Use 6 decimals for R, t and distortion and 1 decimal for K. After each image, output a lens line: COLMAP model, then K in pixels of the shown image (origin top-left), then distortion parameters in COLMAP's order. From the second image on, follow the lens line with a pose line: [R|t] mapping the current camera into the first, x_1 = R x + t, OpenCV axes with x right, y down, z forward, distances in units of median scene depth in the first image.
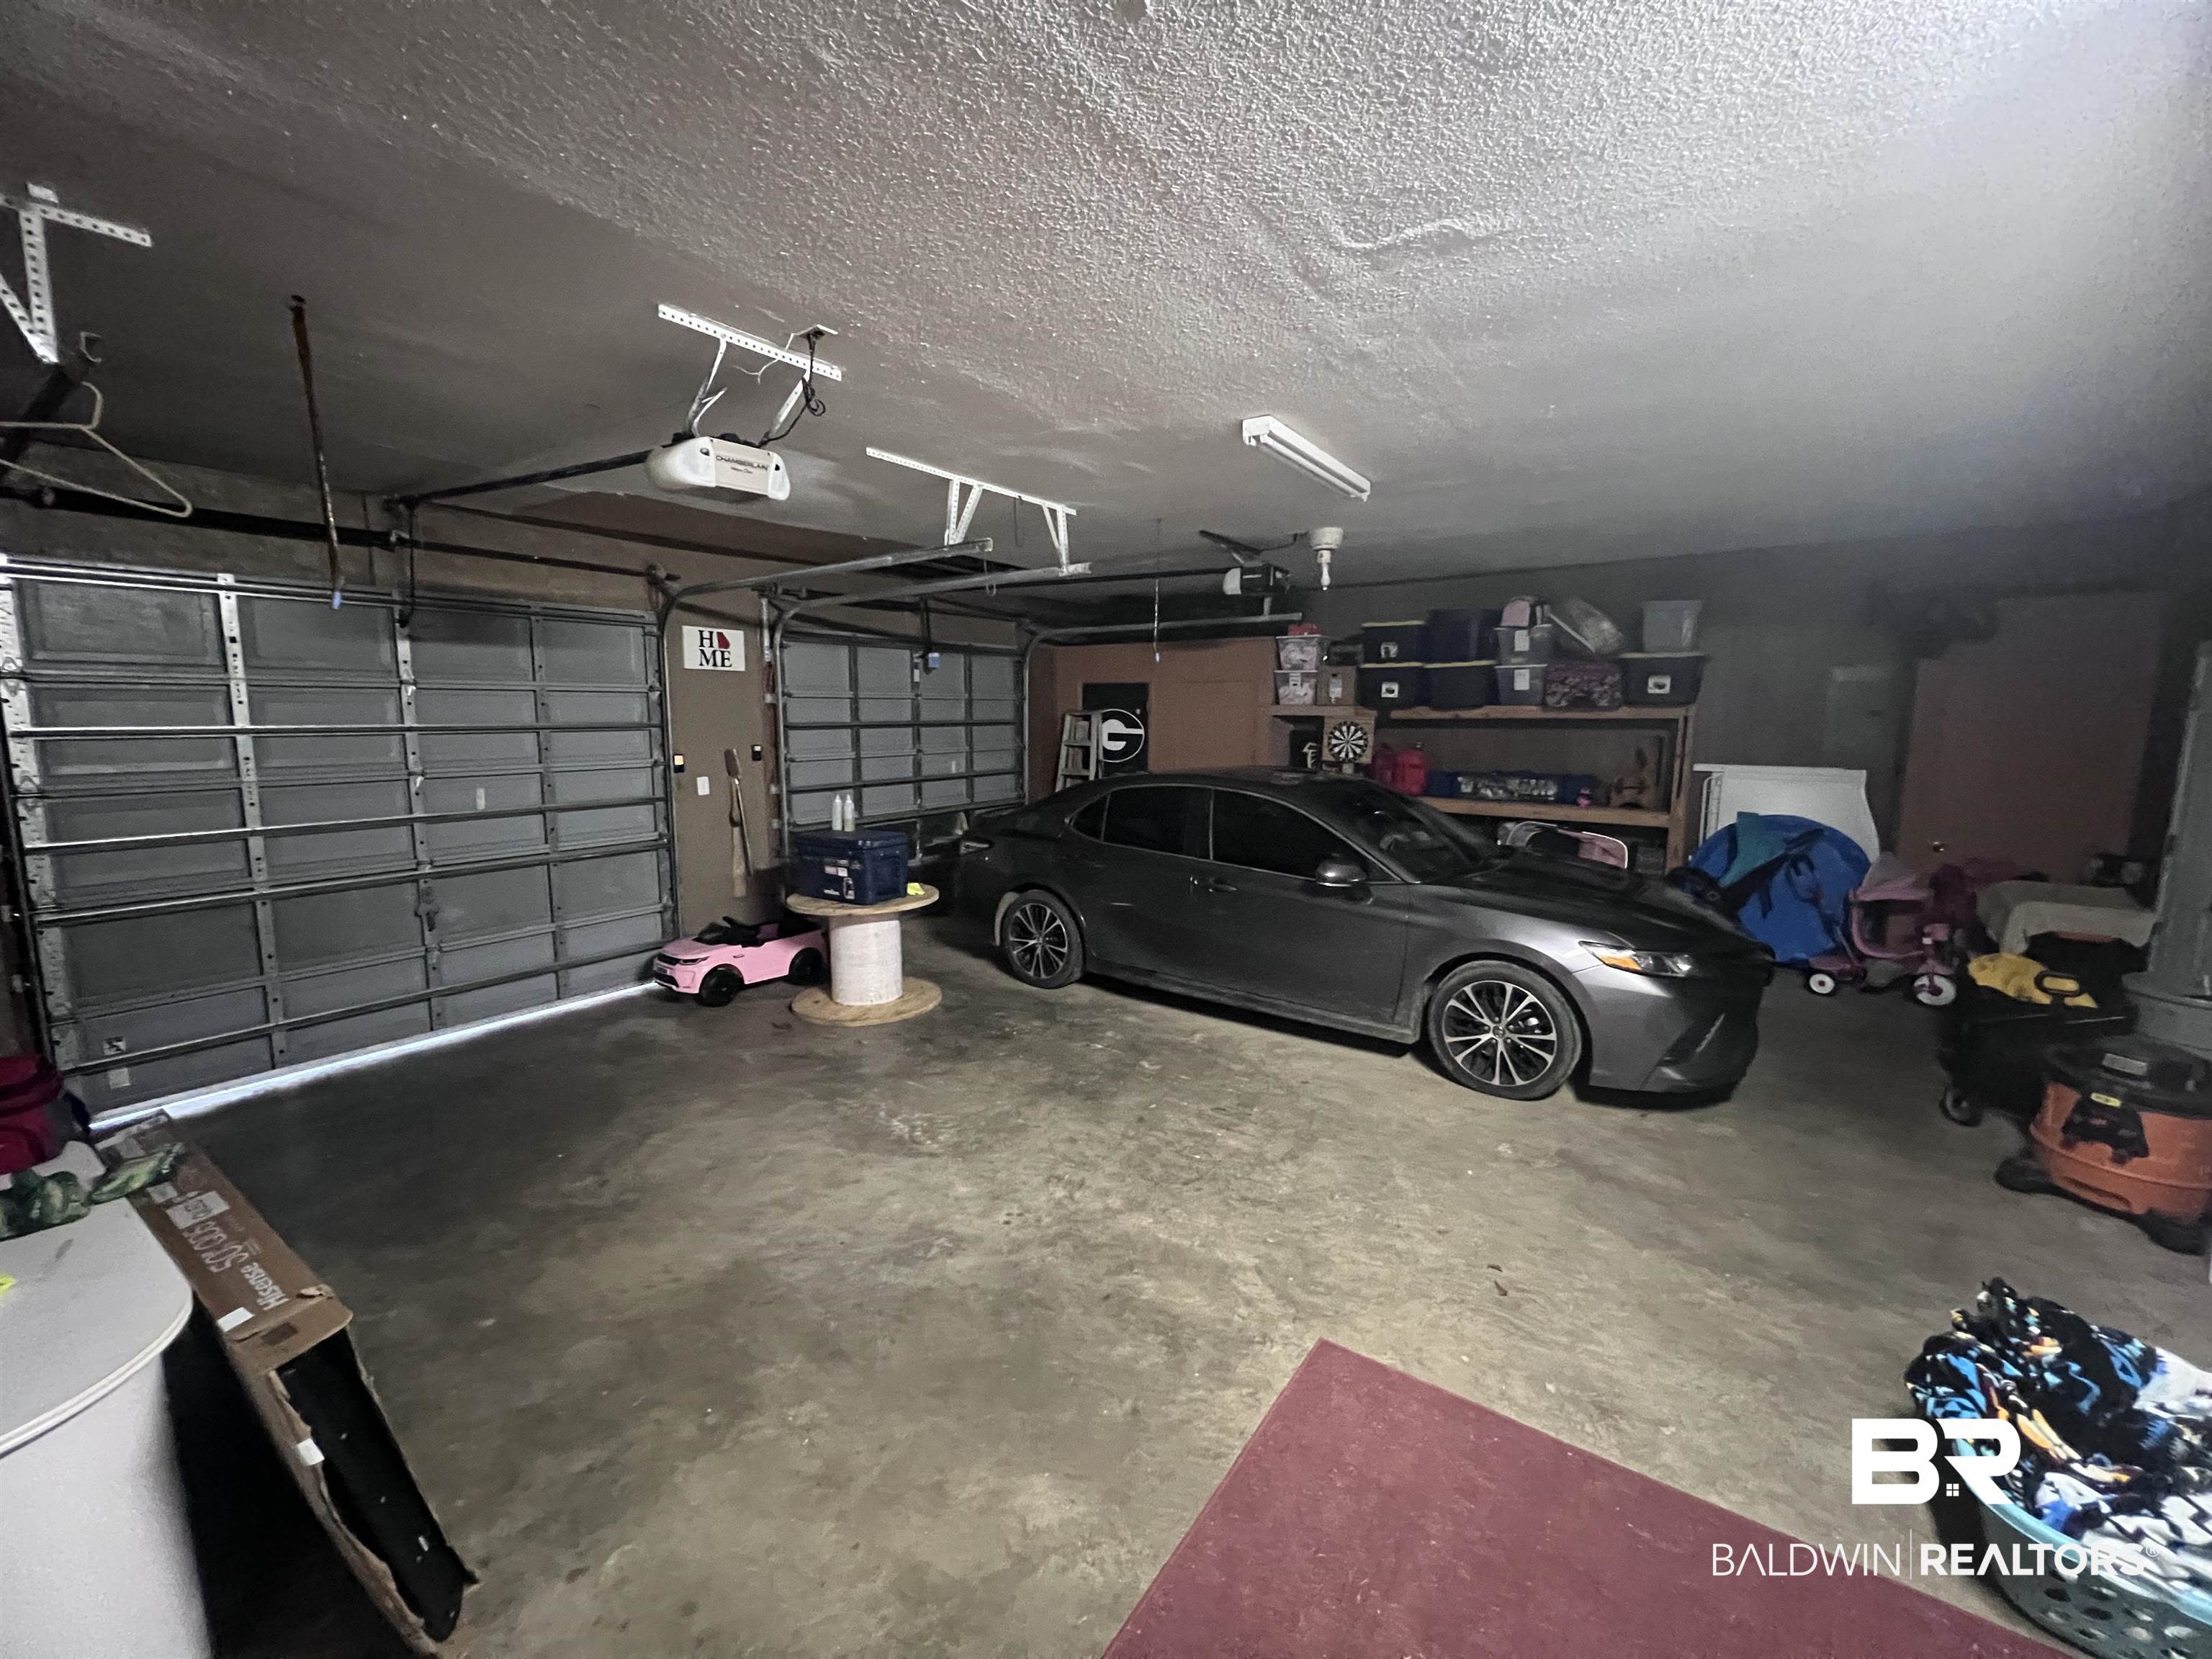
lens RADIAL K [[884.6, 0, 1103.9], [0, 884.6, 828.5], [0, 0, 1]] dist [-0.004124, 0.001363]
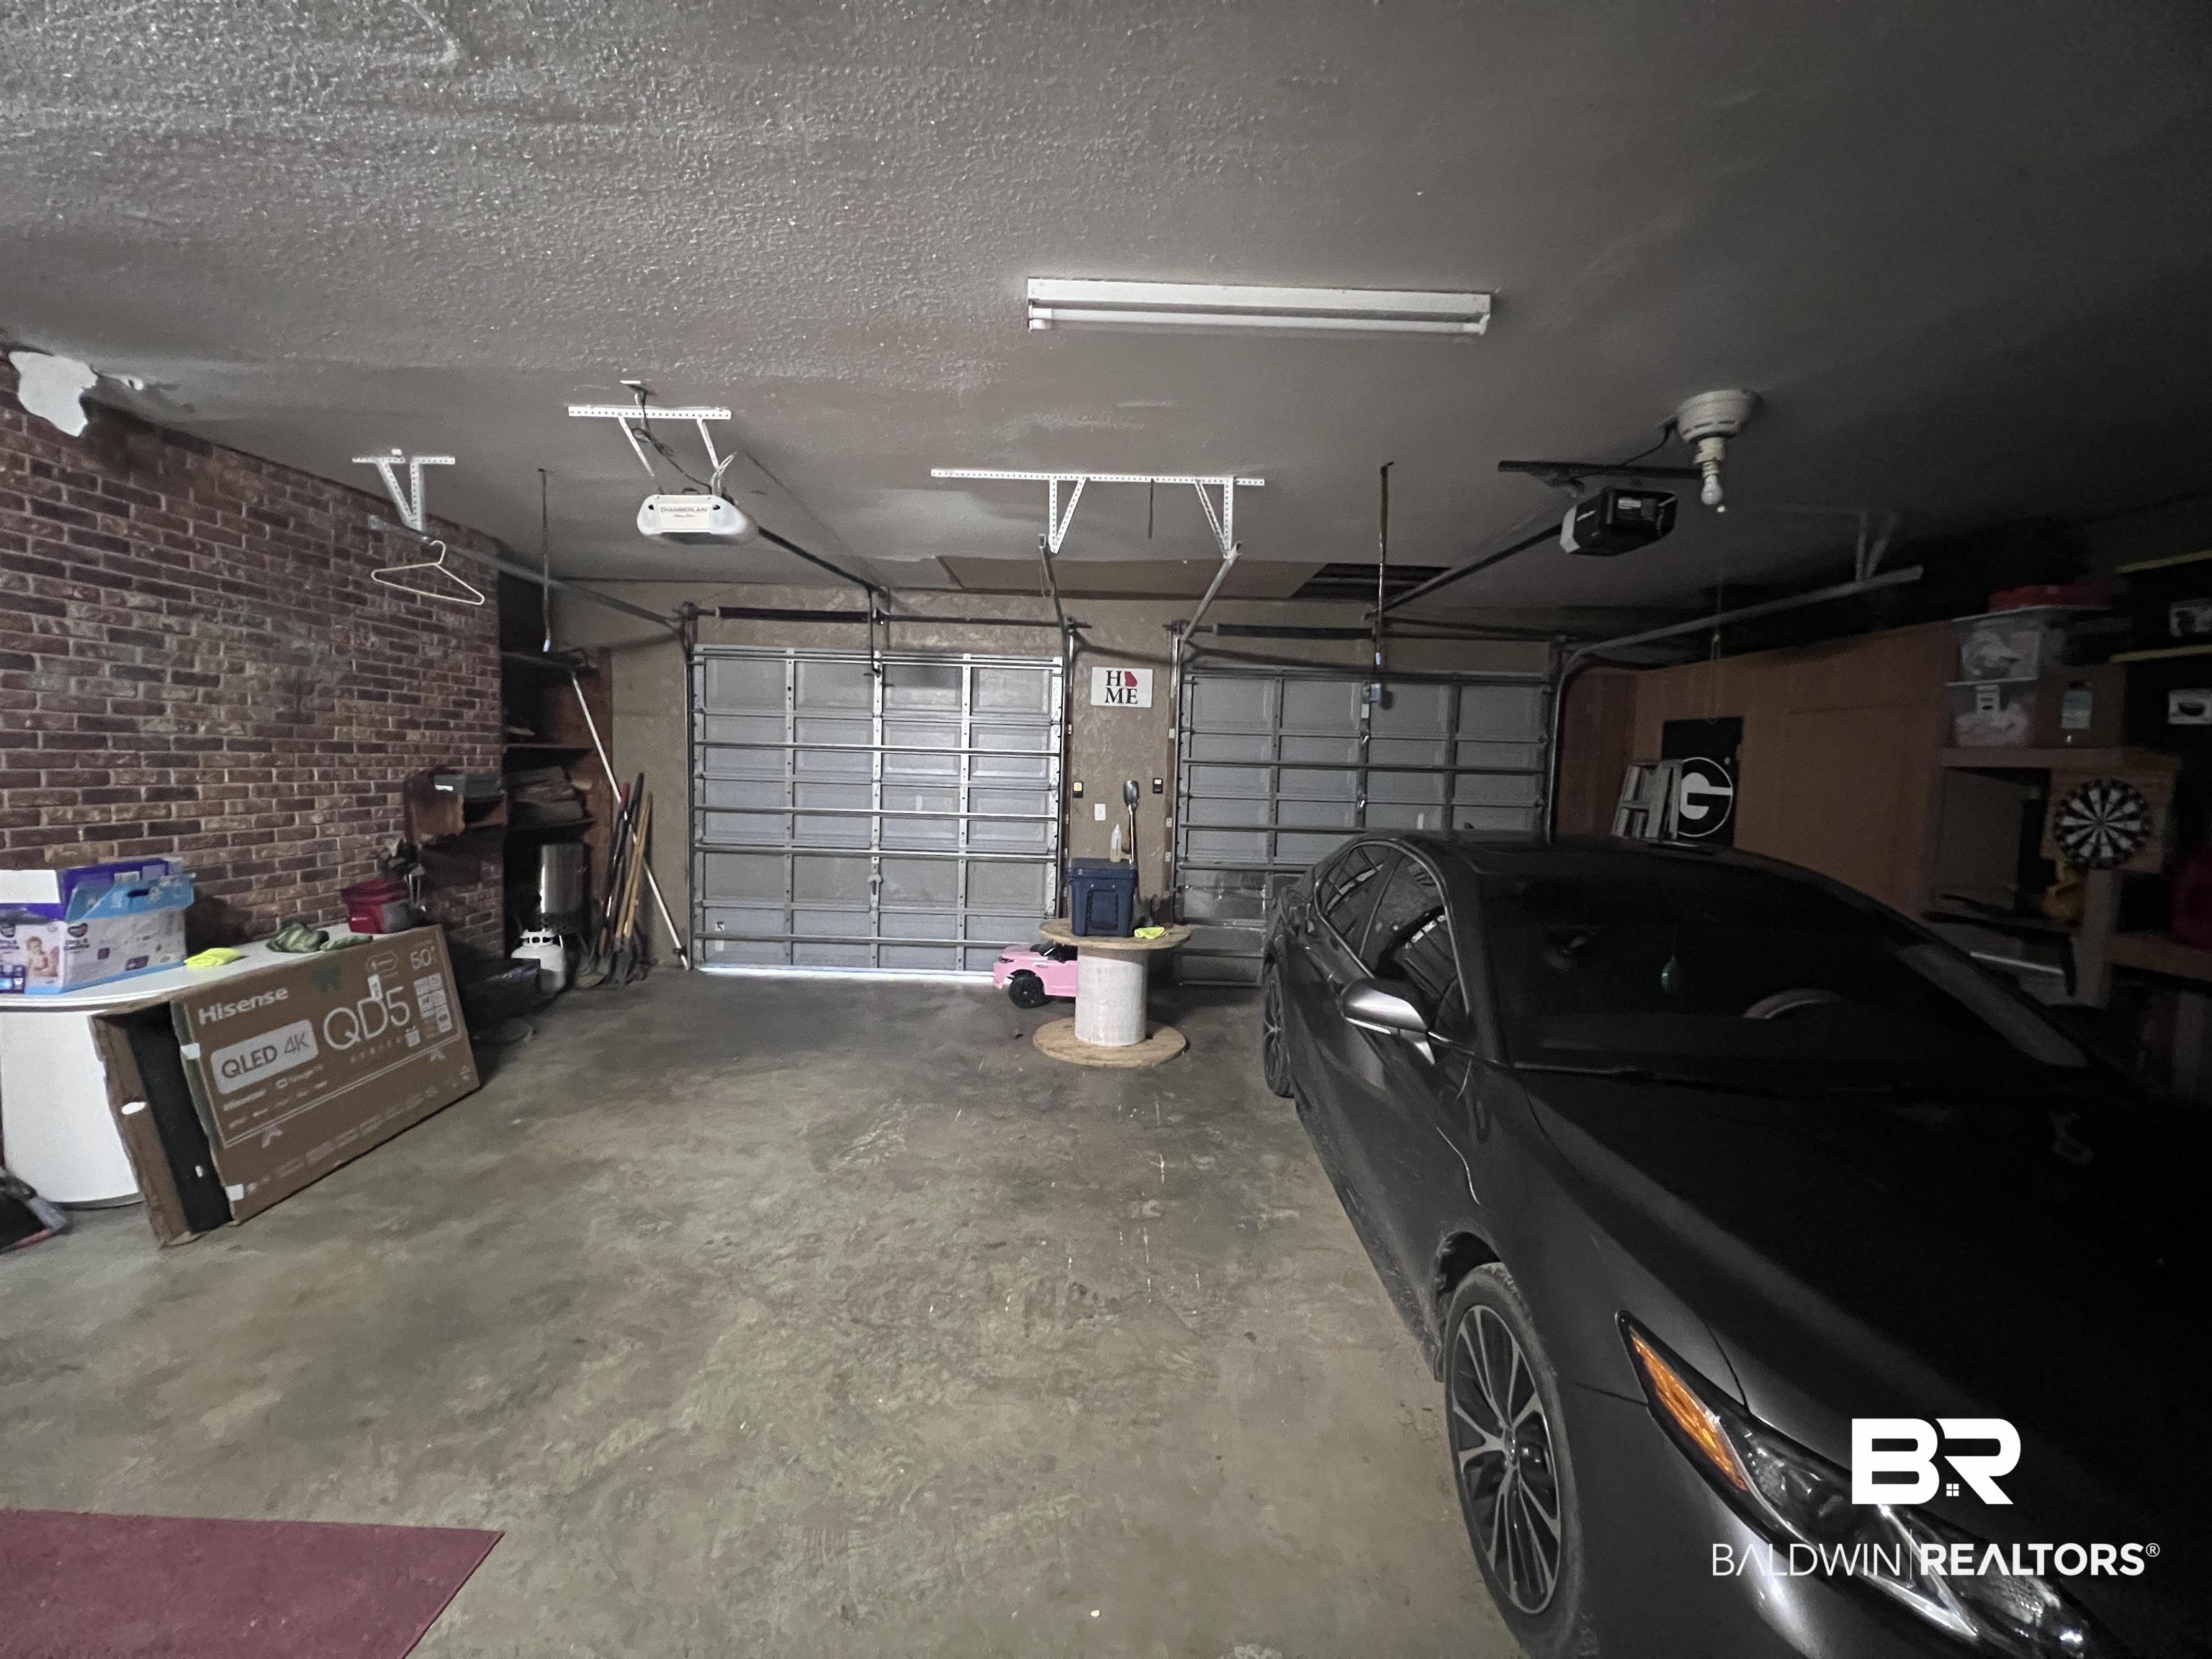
lens RADIAL K [[884.6, 0, 1097.4], [0, 884.6, 827.7], [0, 0, 1]] dist [-0.004124, 0.001363]
pose [[0.572854, 0.077001, -0.816033, 0.499352], [-0.139071, 0.990274, -0.004186, -0.027794], [0.807773, 0.115885, 0.577991, 0.423943]]
